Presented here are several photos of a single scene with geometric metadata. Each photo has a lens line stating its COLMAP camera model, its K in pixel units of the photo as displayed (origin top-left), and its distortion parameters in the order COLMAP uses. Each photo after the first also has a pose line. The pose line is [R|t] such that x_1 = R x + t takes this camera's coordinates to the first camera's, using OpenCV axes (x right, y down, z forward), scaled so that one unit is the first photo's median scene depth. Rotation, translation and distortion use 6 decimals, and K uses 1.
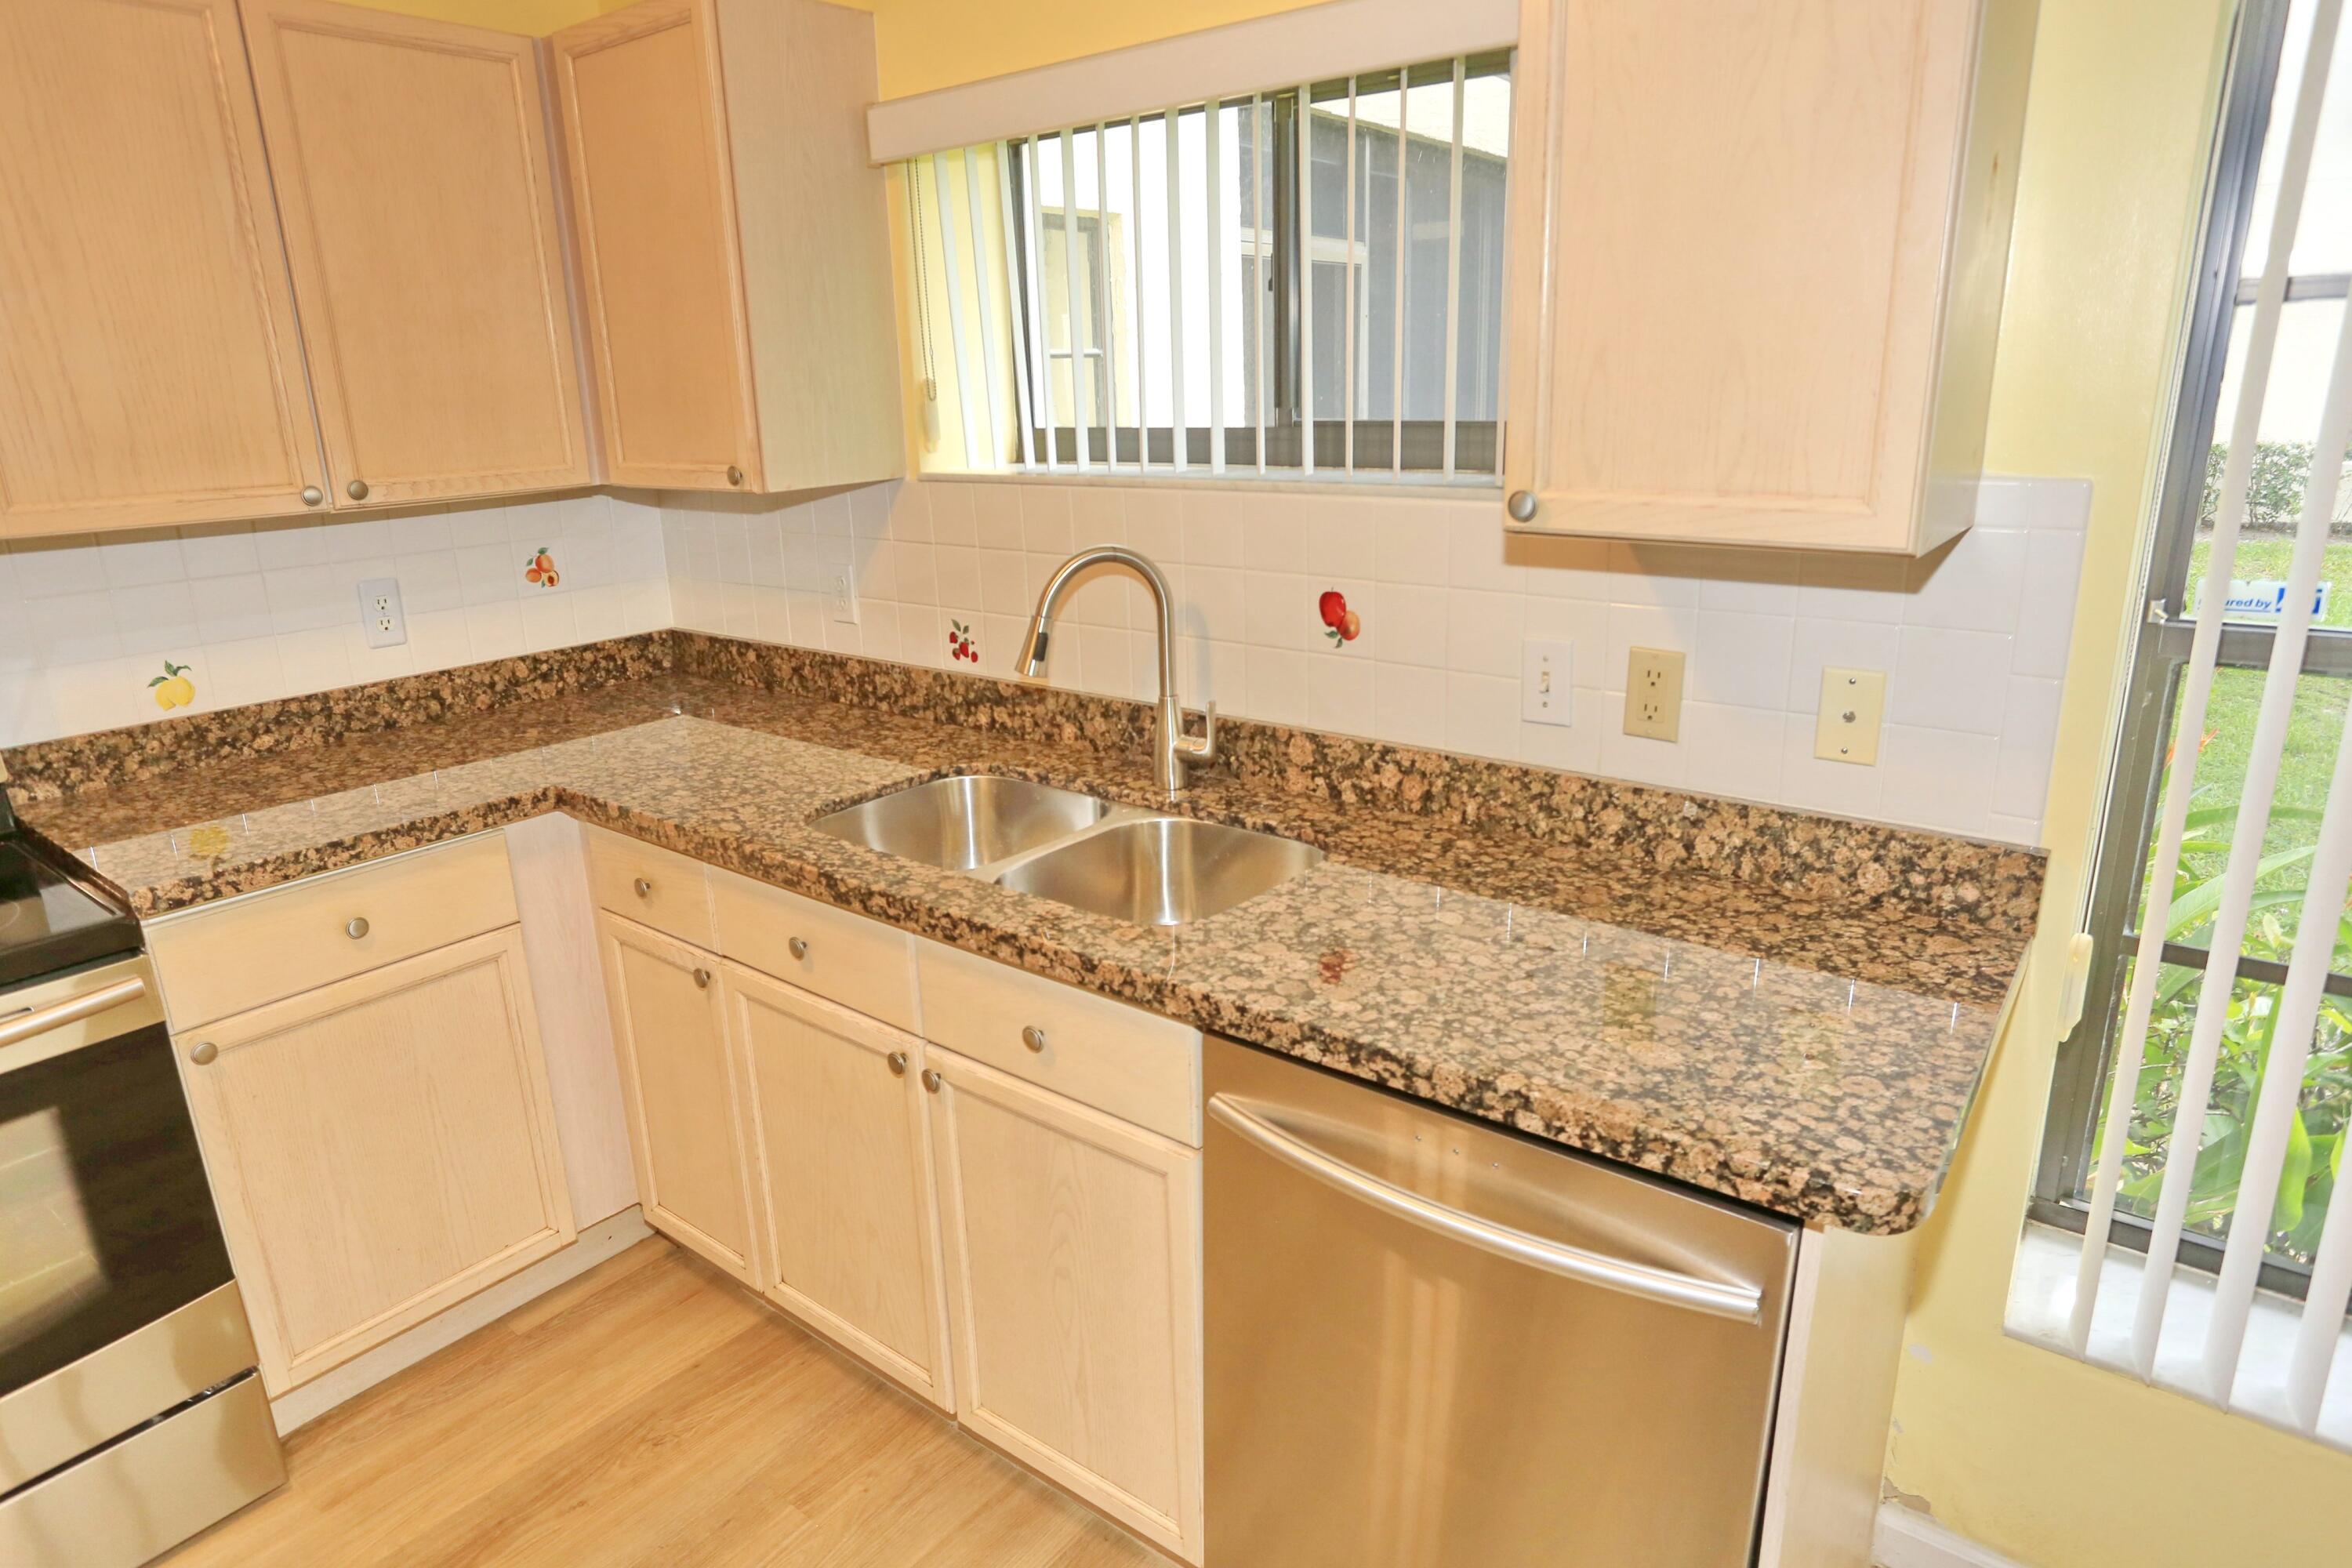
lens RADIAL K [[1343.8, 0, 1179.4], [0, 1343.8, 772.8], [0, 0, 1]] dist [-0.037702, 0.010024]
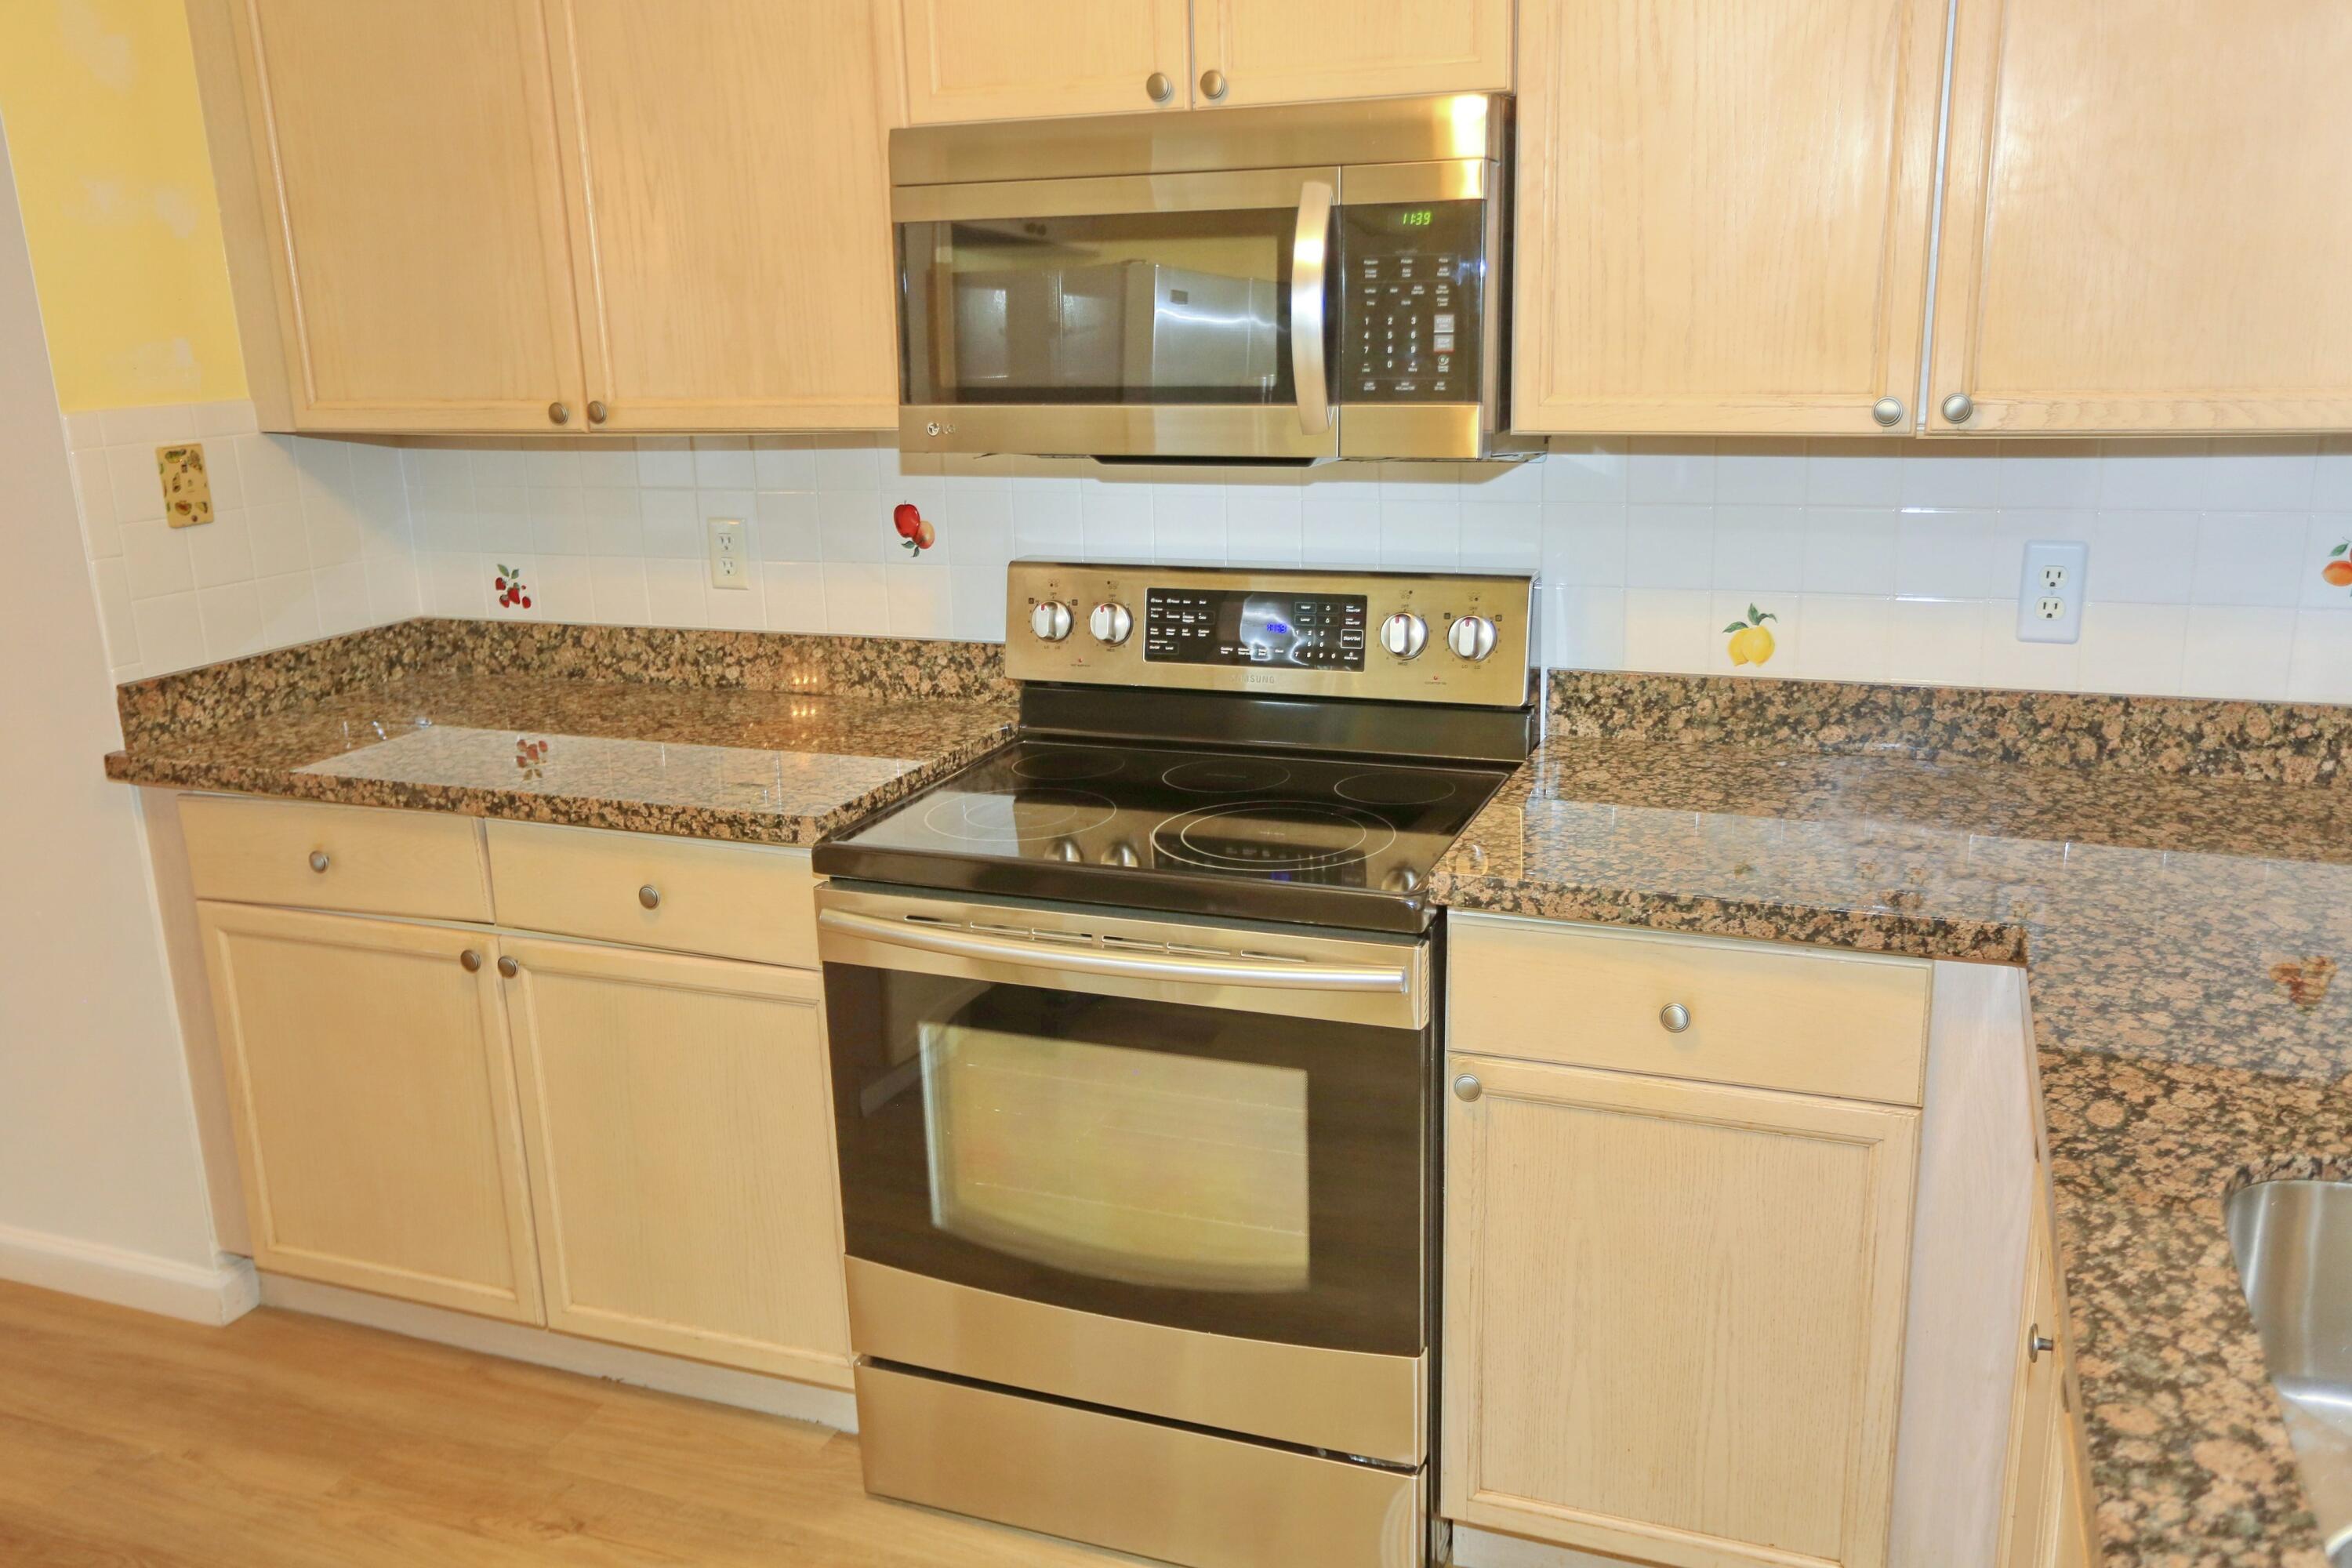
lens RADIAL K [[1850.0, 0, 1166.6], [0, 1850.0, 777.8], [0, 0, 1]] dist [0.001876, 0.019931]
pose [[0.284079, 0.261110, -0.922562, 0.168109], [-0.249710, 0.949147, 0.191743, -0.115235], [0.925713, 0.175903, 0.334834, 0.352540]]
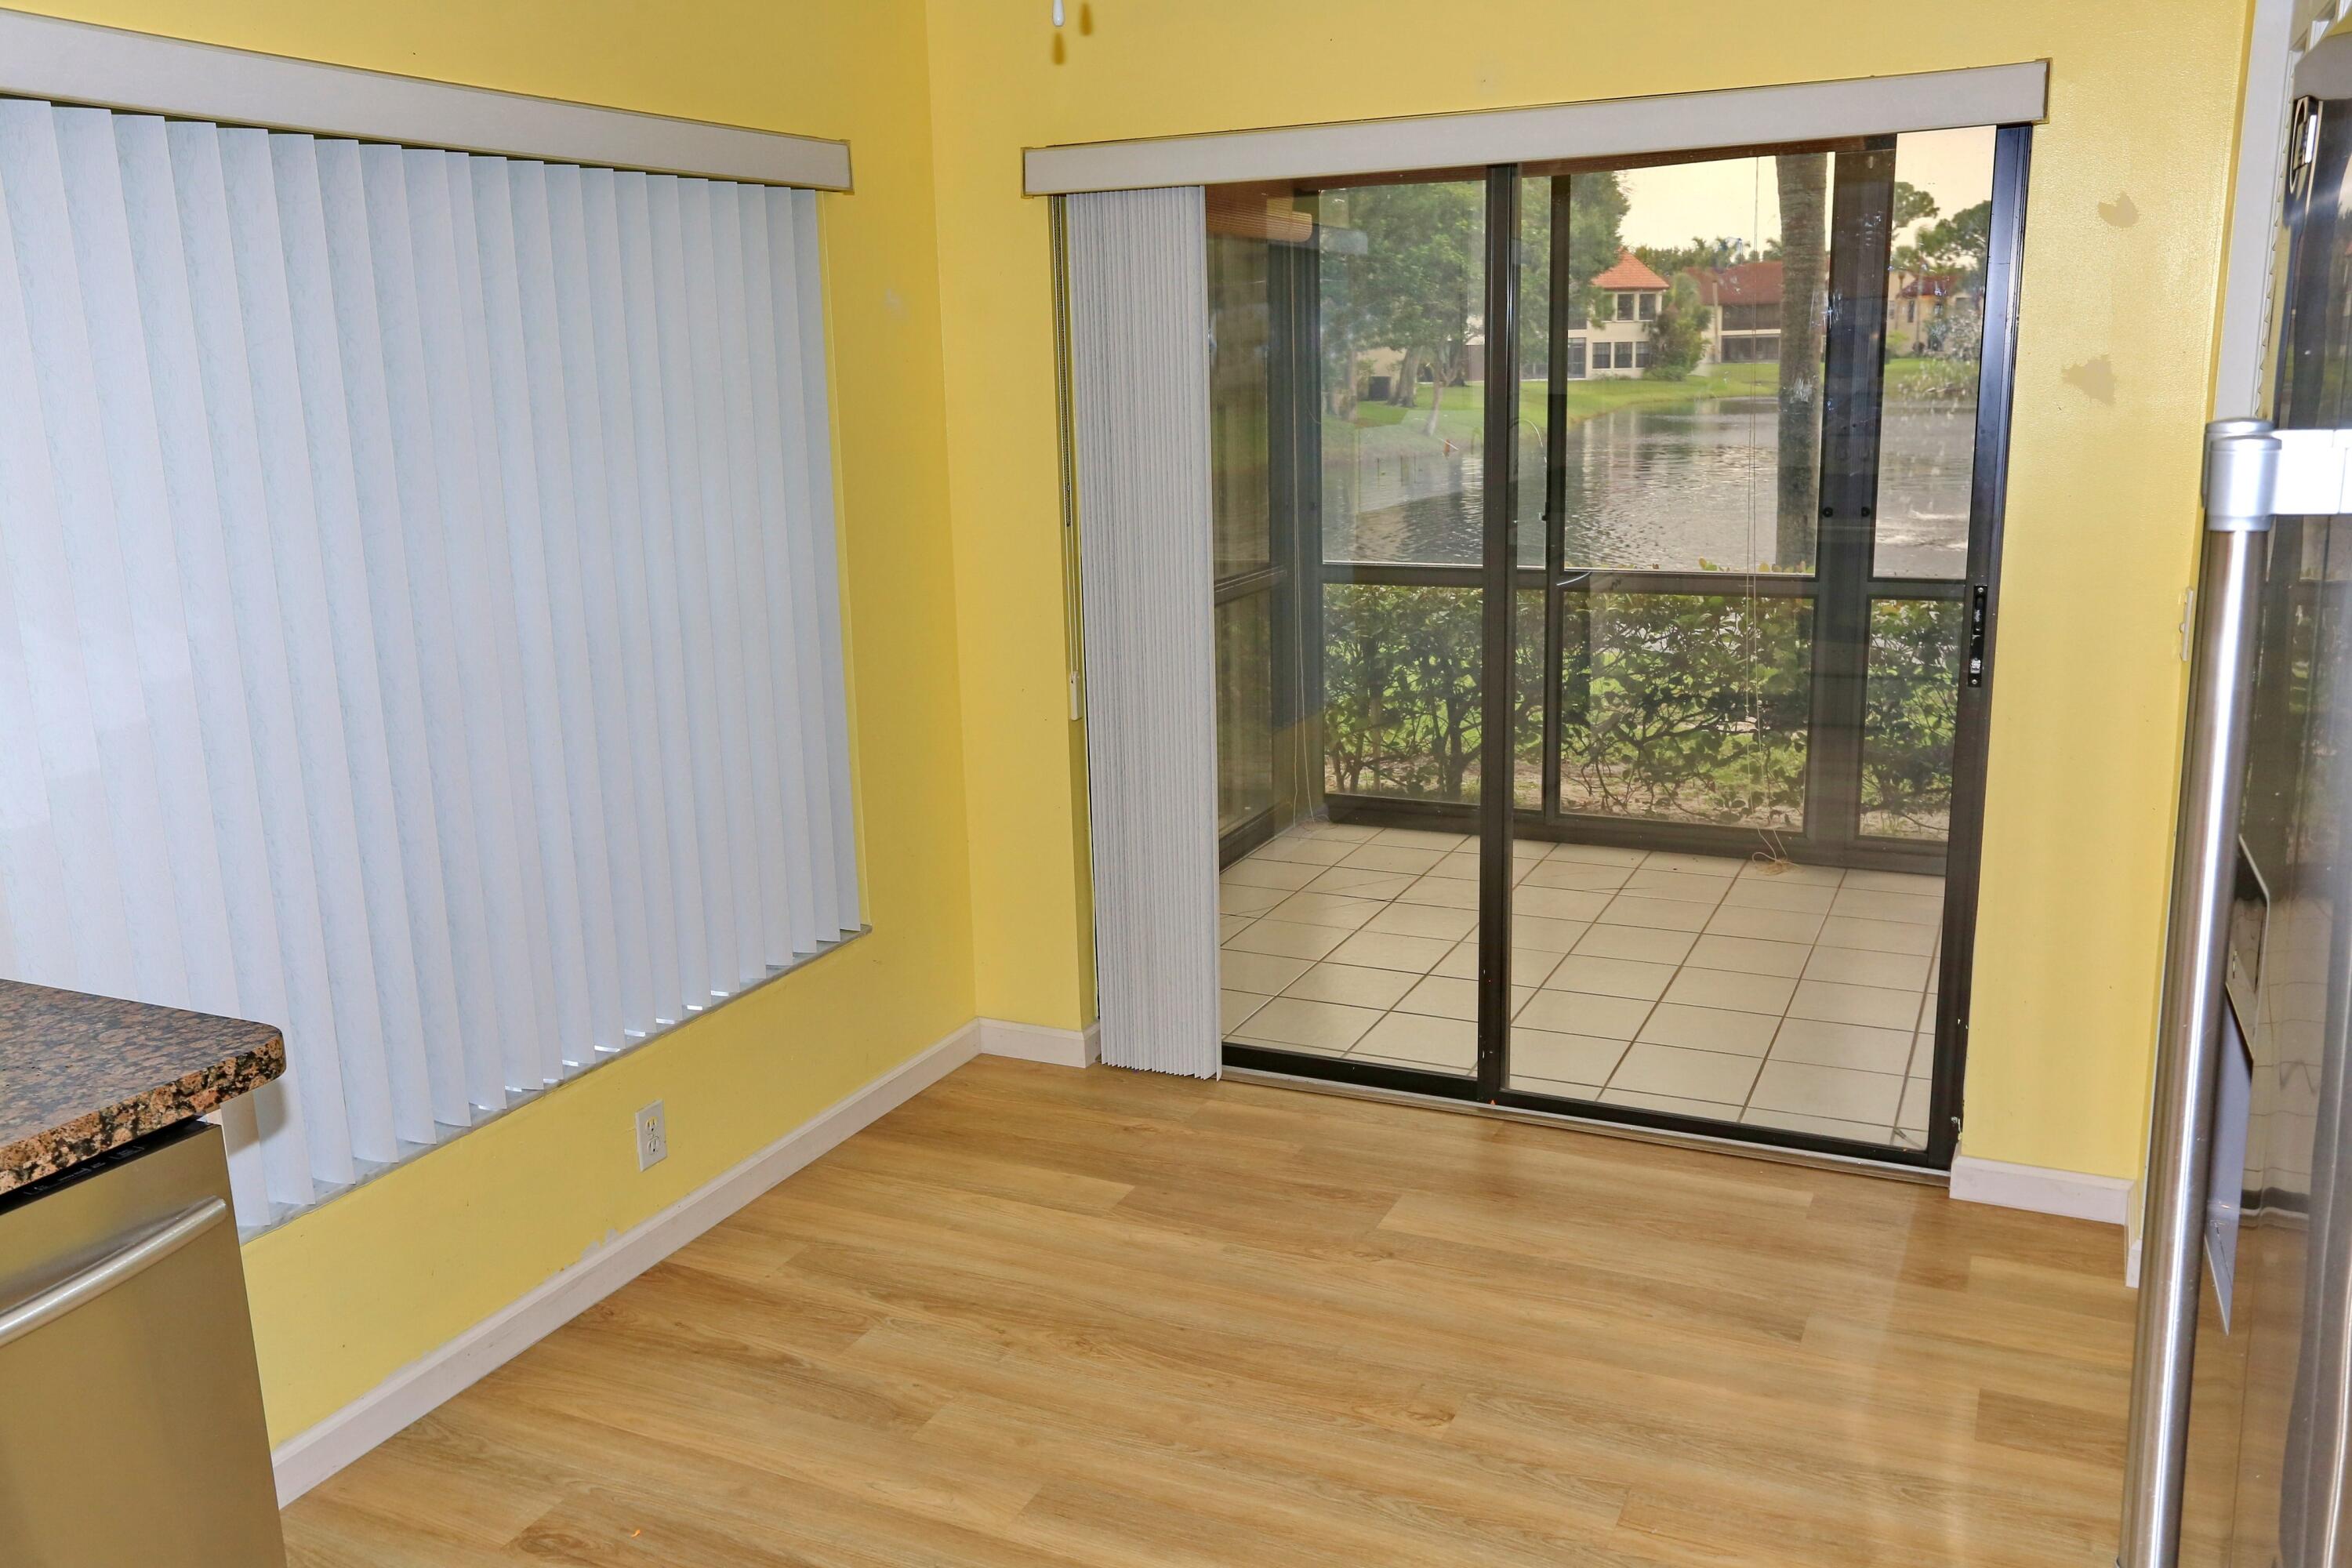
lens RADIAL K [[1850.0, 0, 1176.8], [0, 1850.0, 779.5], [0, 0, 1]] dist [0.001876, 0.019931]
pose [[-0.217307, -0.173300, 0.960596, -0.609373], [0.310707, 0.920644, 0.236381, -0.030414], [-0.925332, 0.349831, -0.146217, 0.167961]]
